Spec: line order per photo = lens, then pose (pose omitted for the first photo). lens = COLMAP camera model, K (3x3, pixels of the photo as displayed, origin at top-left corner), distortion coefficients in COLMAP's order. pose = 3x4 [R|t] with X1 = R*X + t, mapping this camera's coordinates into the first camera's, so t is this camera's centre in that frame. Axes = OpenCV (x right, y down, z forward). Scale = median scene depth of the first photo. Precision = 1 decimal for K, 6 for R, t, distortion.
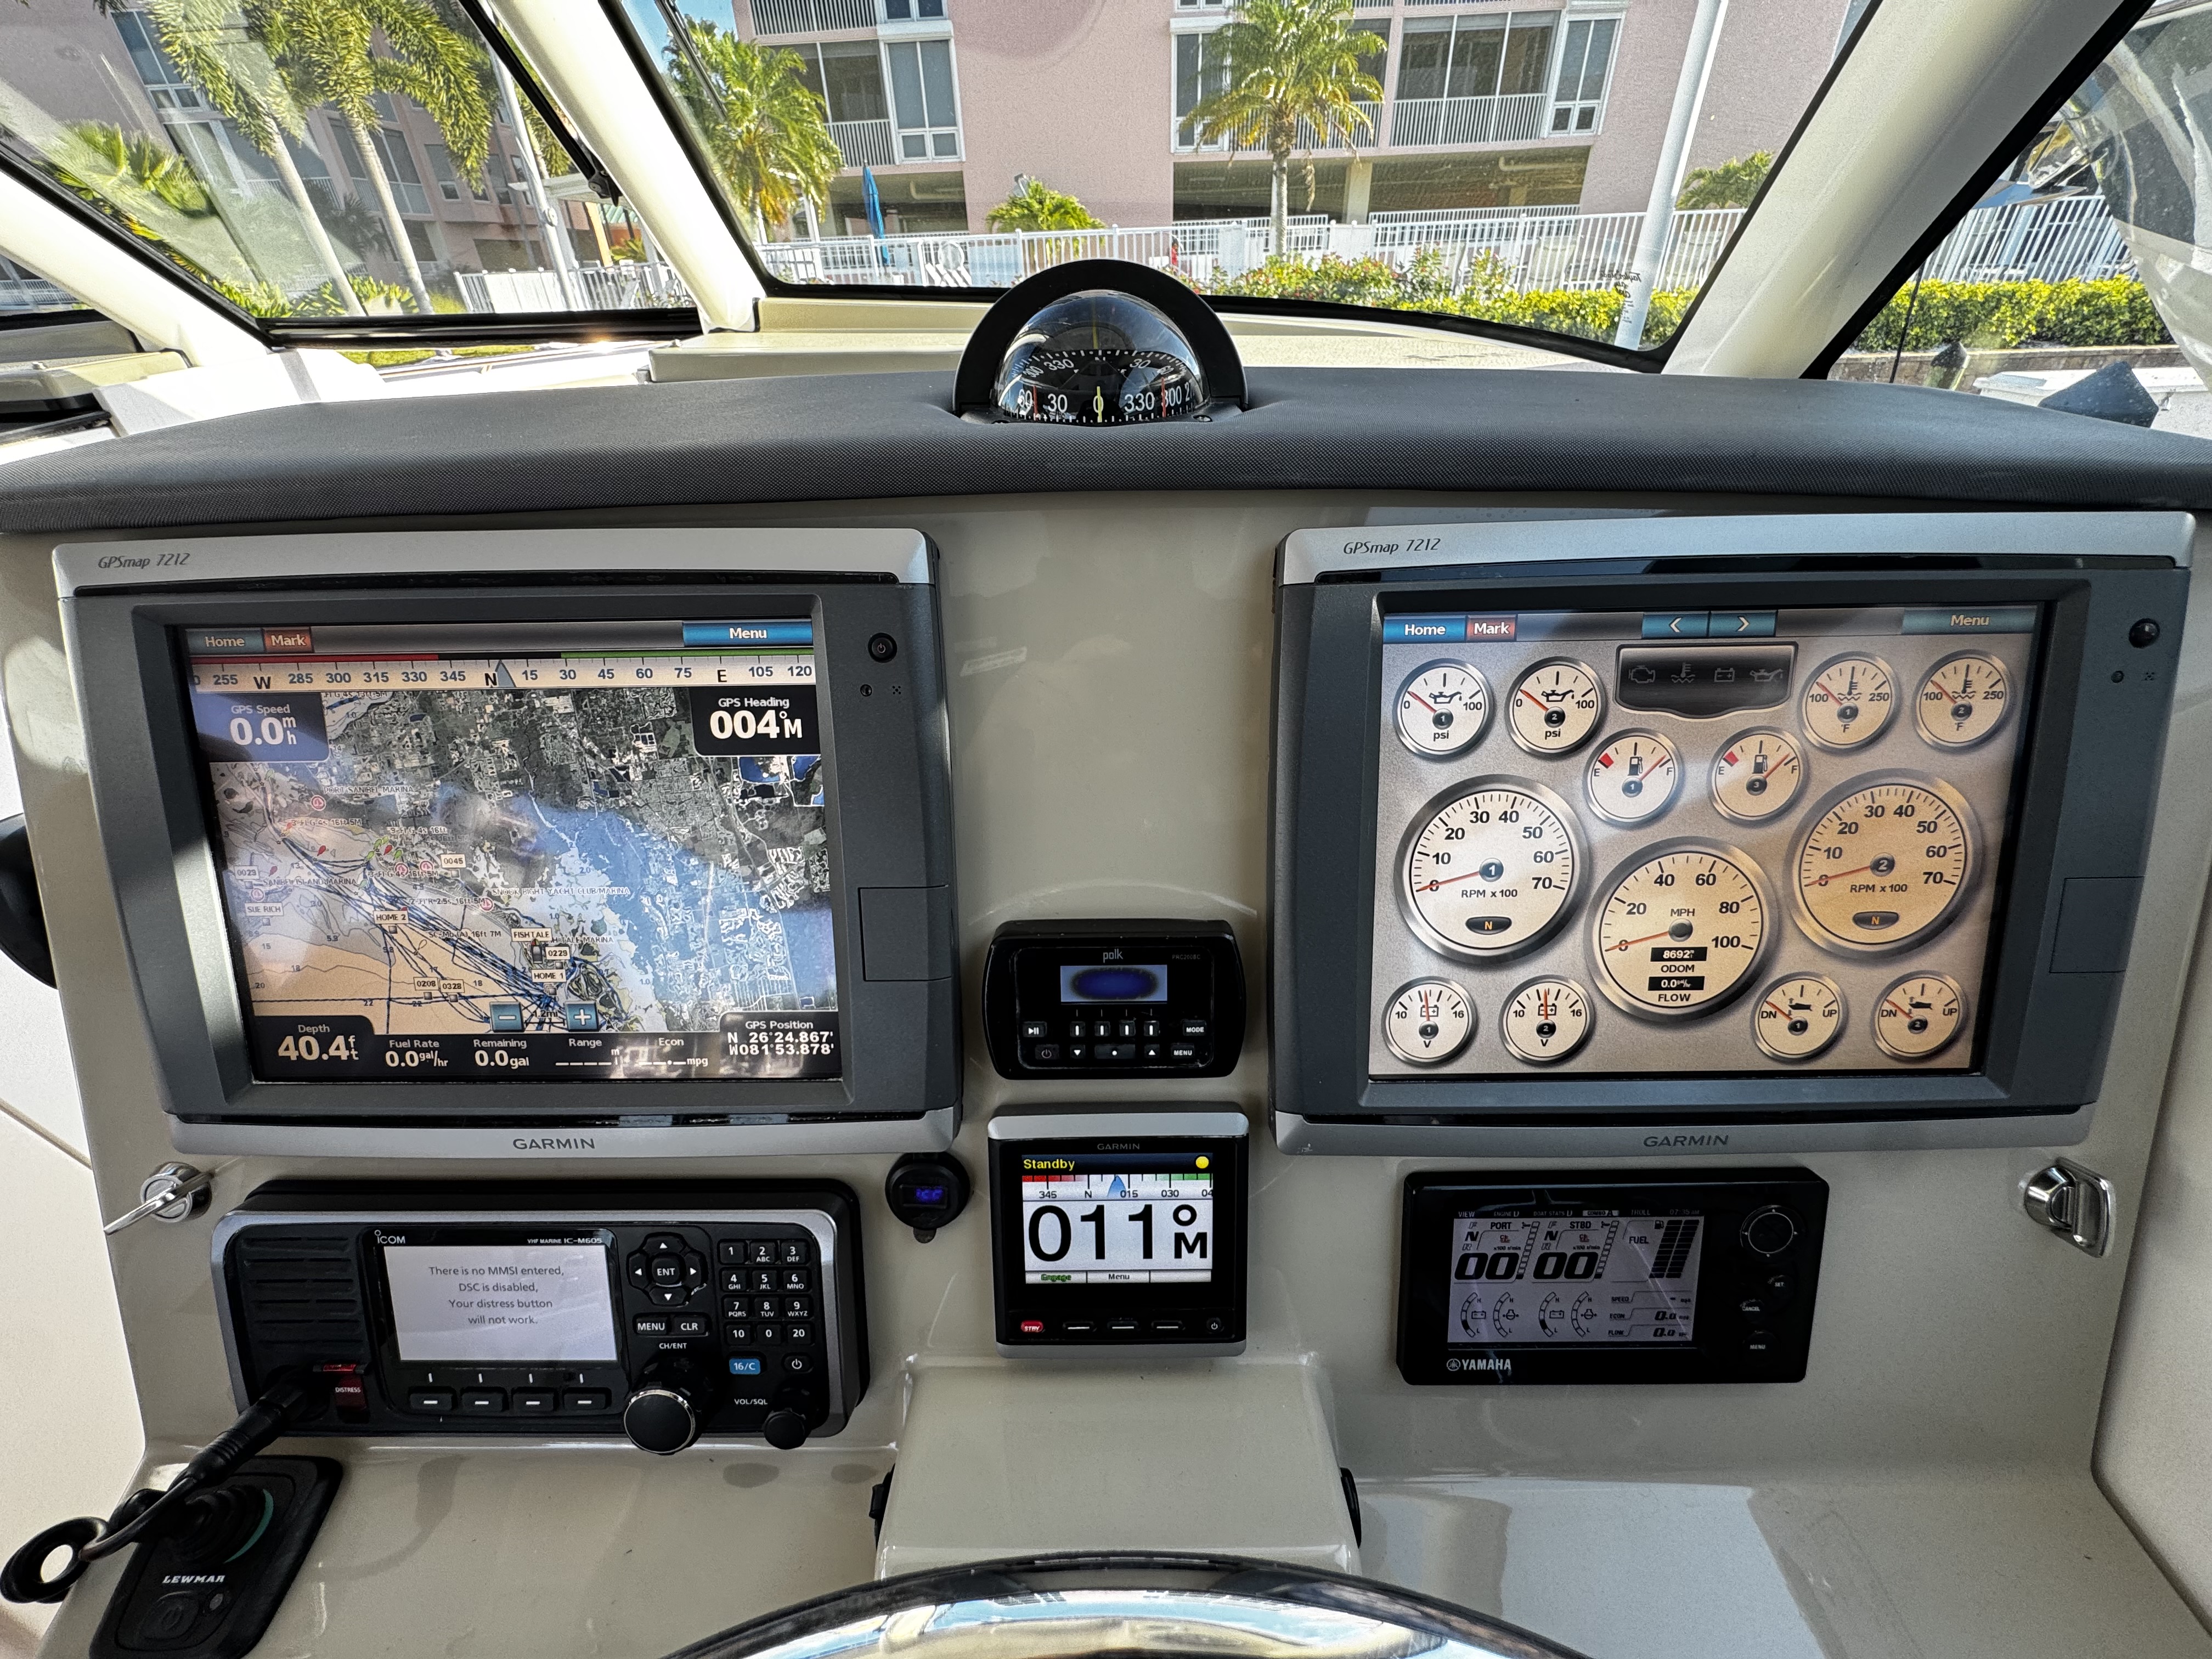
lens RADIAL K [[885.6, 0, 1104.1], [0, 885.6, 830.4], [0, 0, 1]] dist [-0.001778, -0.000257]
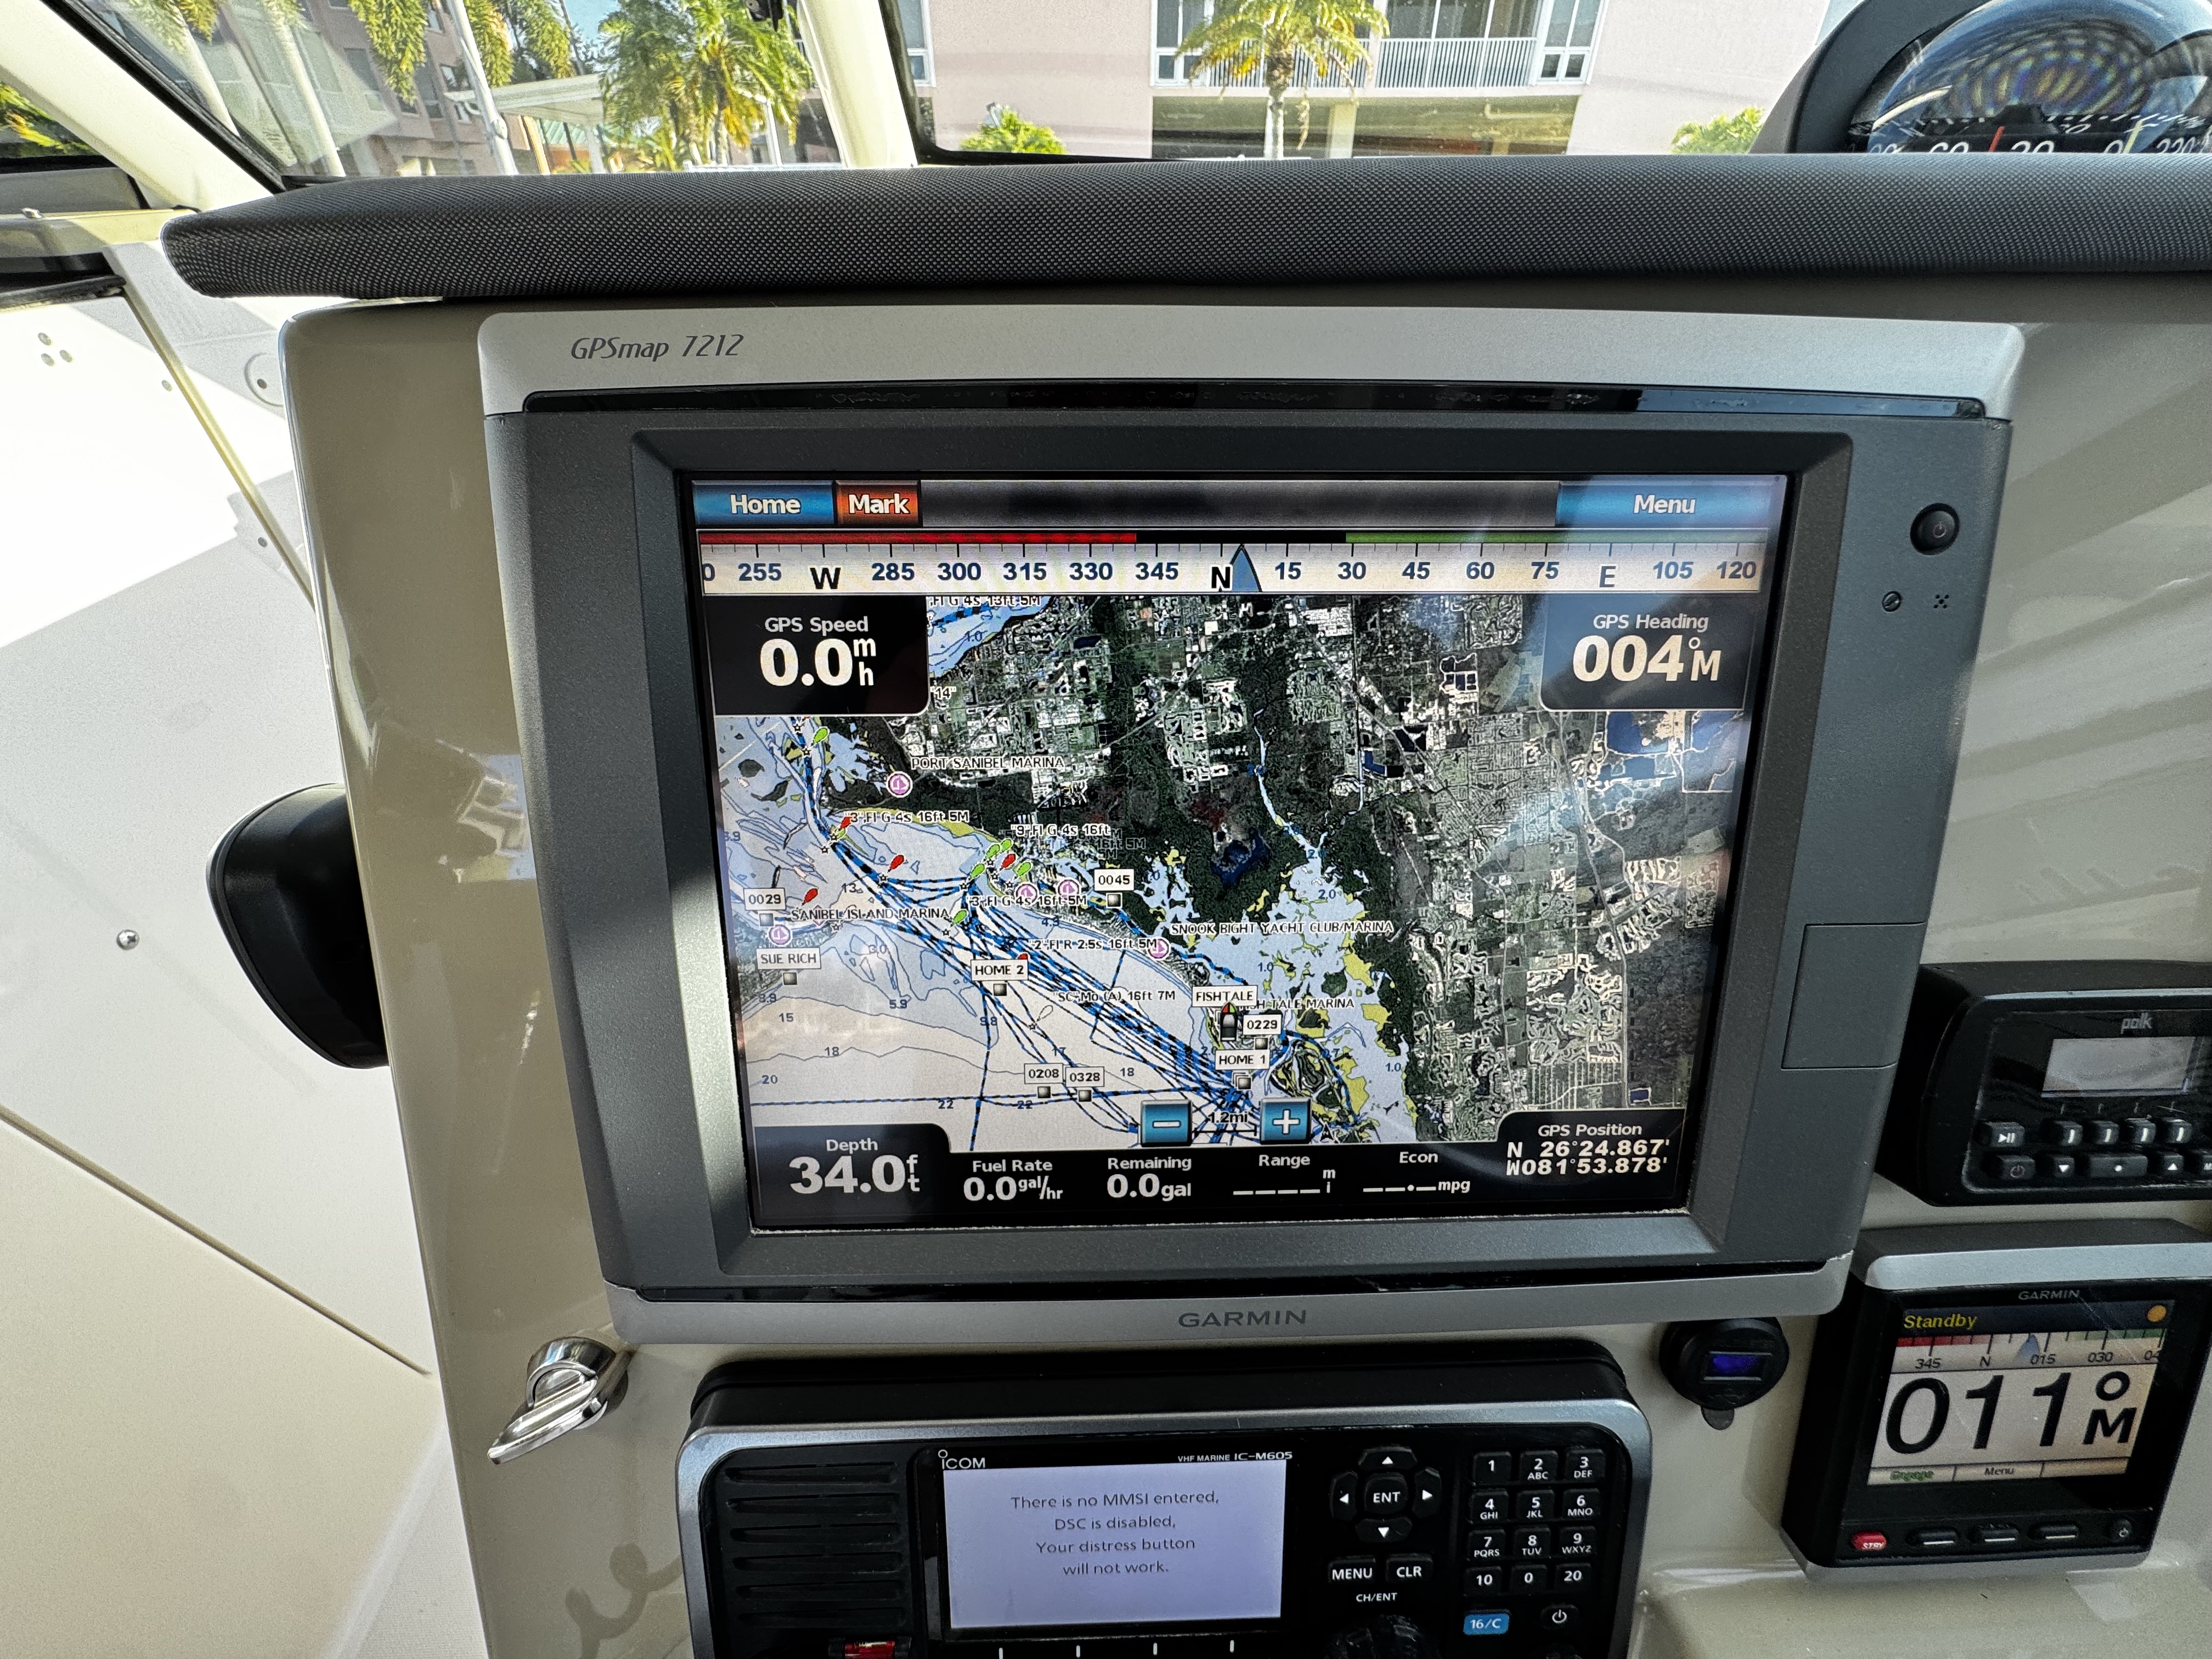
lens RADIAL K [[885.6, 0, 1104.1], [0, 885.6, 830.4], [0, 0, 1]] dist [-0.001778, -0.000257]
pose [[0.999018, 0.000944, 0.044303, -0.748113], [-0.002852, 0.999070, 0.043034, -0.025180], [-0.044221, -0.043118, 0.998091, 0.380172]]
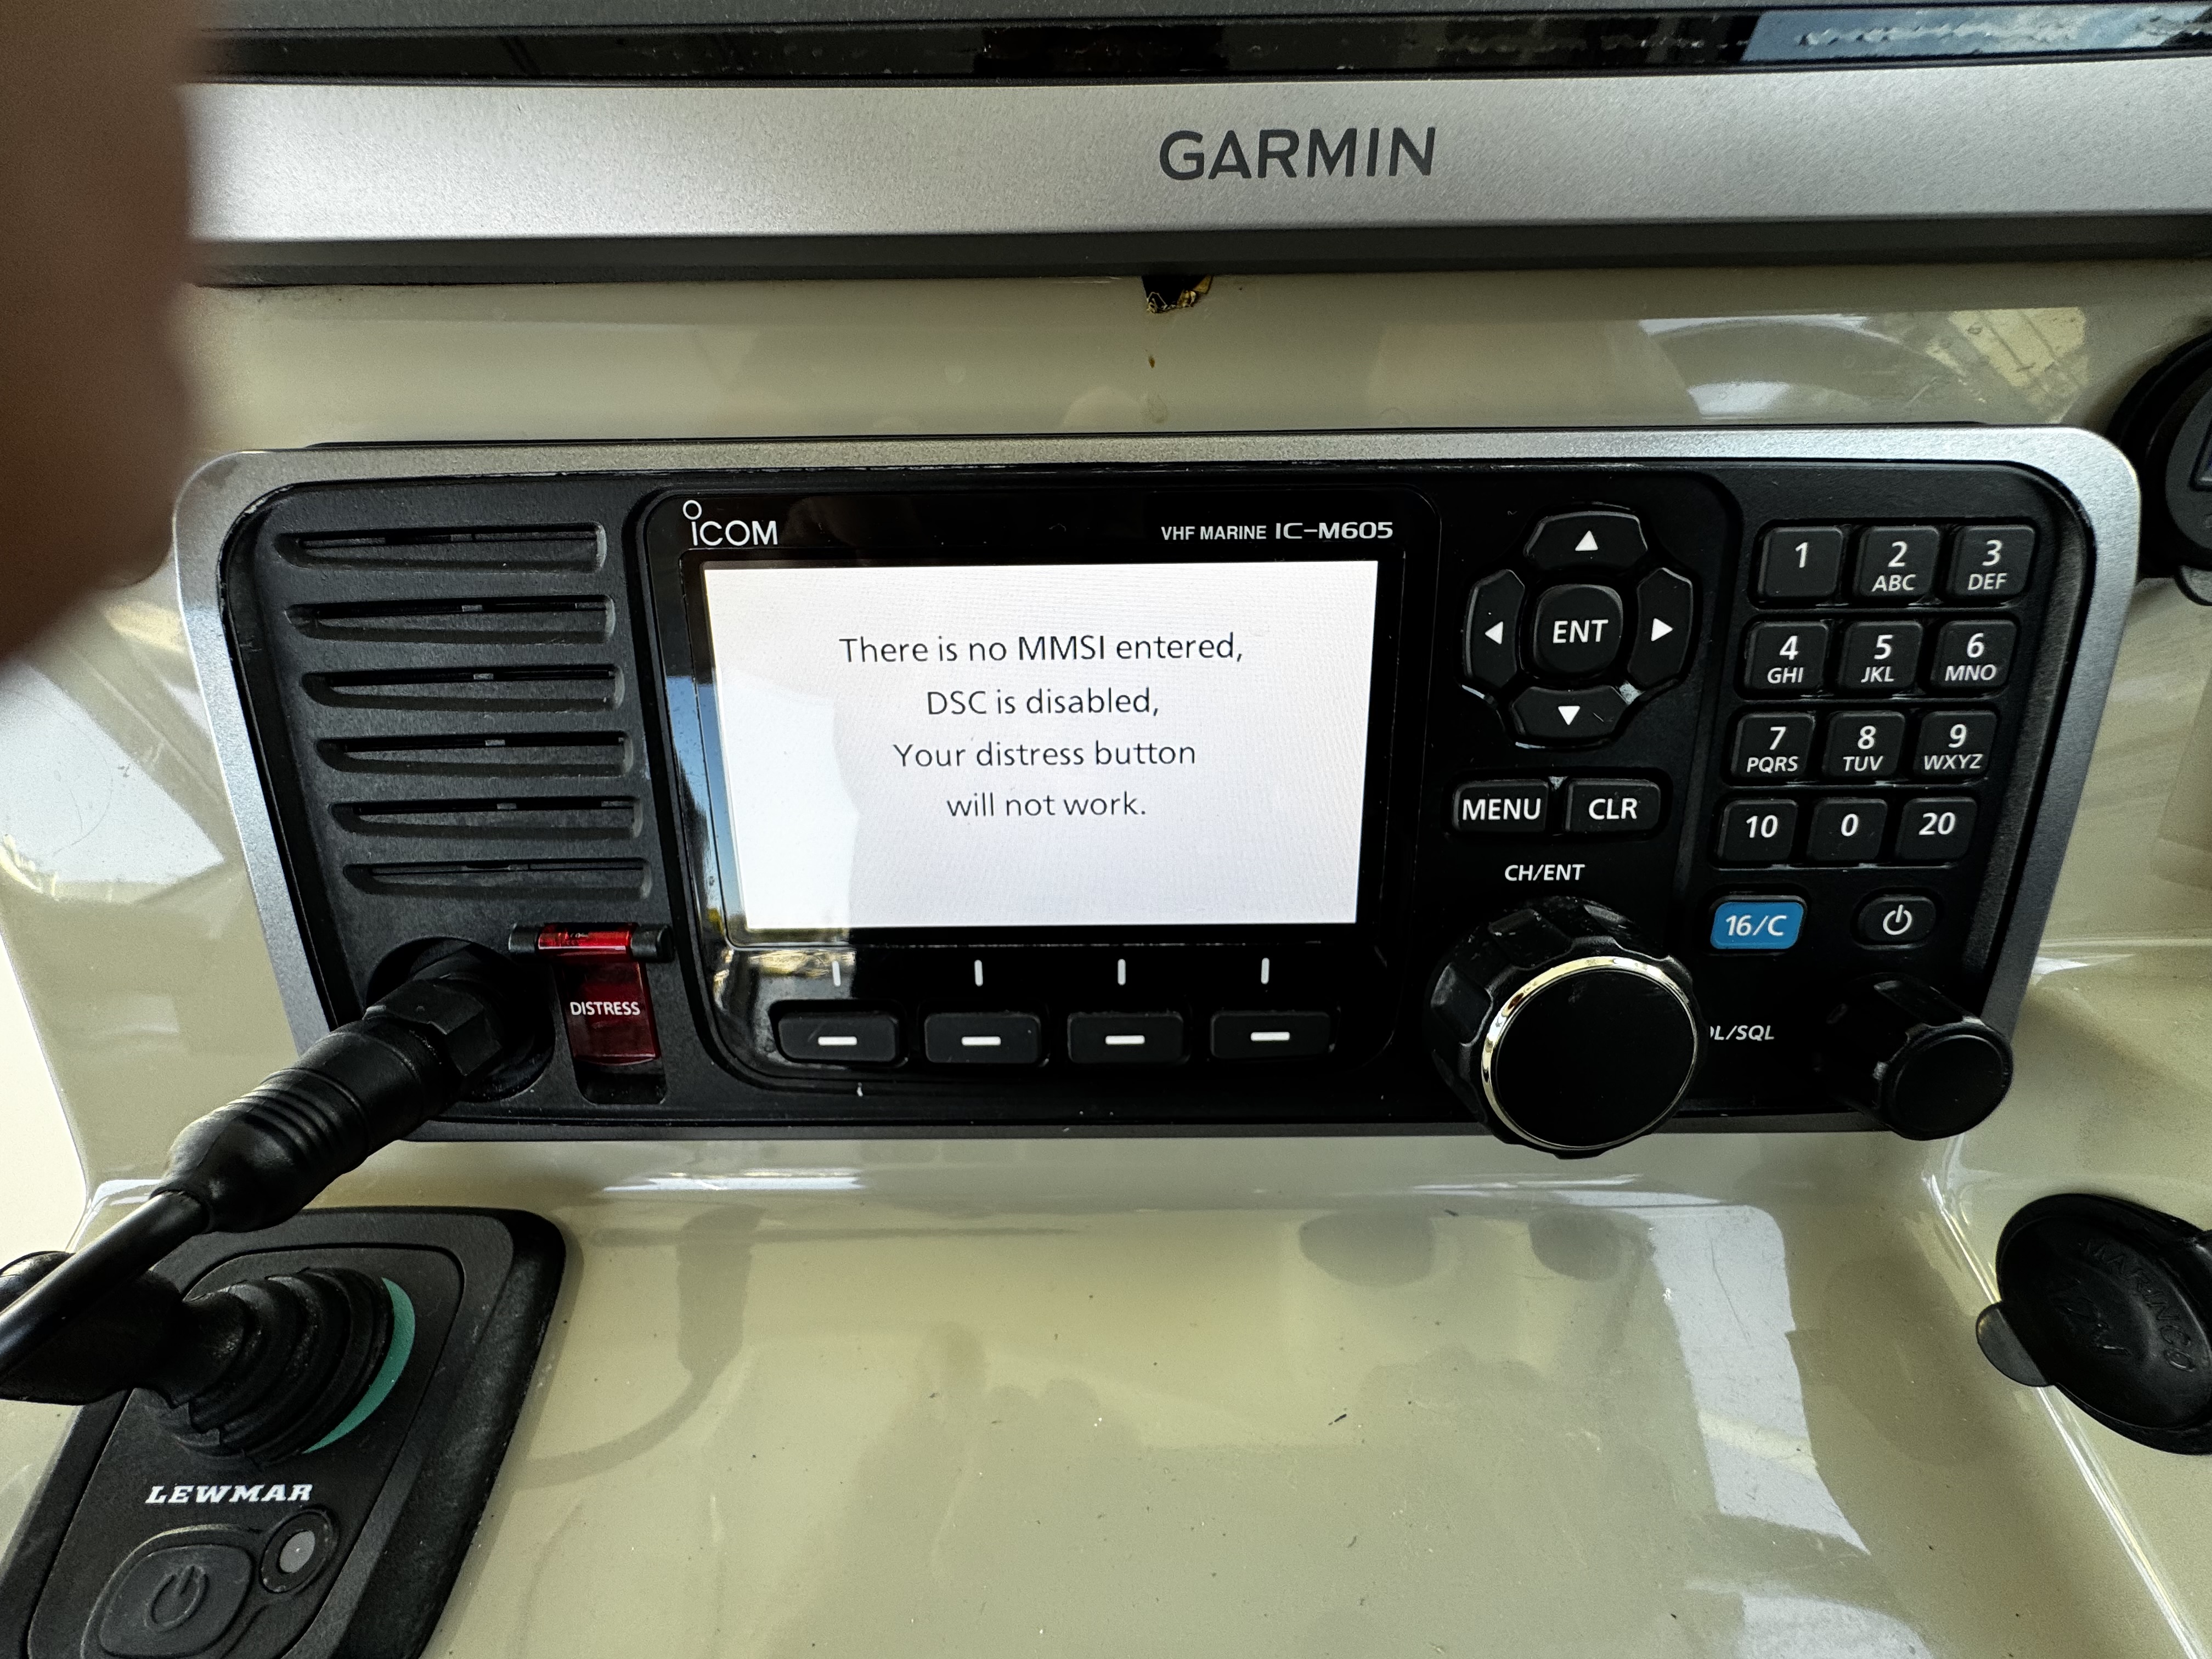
lens RADIAL K [[885.6, 0, 1104.1], [0, 885.6, 830.4], [0, 0, 1]] dist [-0.001778, -0.000257]
pose [[0.999971, 0.000309, 0.007644, -0.687189], [-0.001107, 0.994516, 0.104576, 0.548286], [-0.007570, -0.104581, 0.994488, 0.677299]]
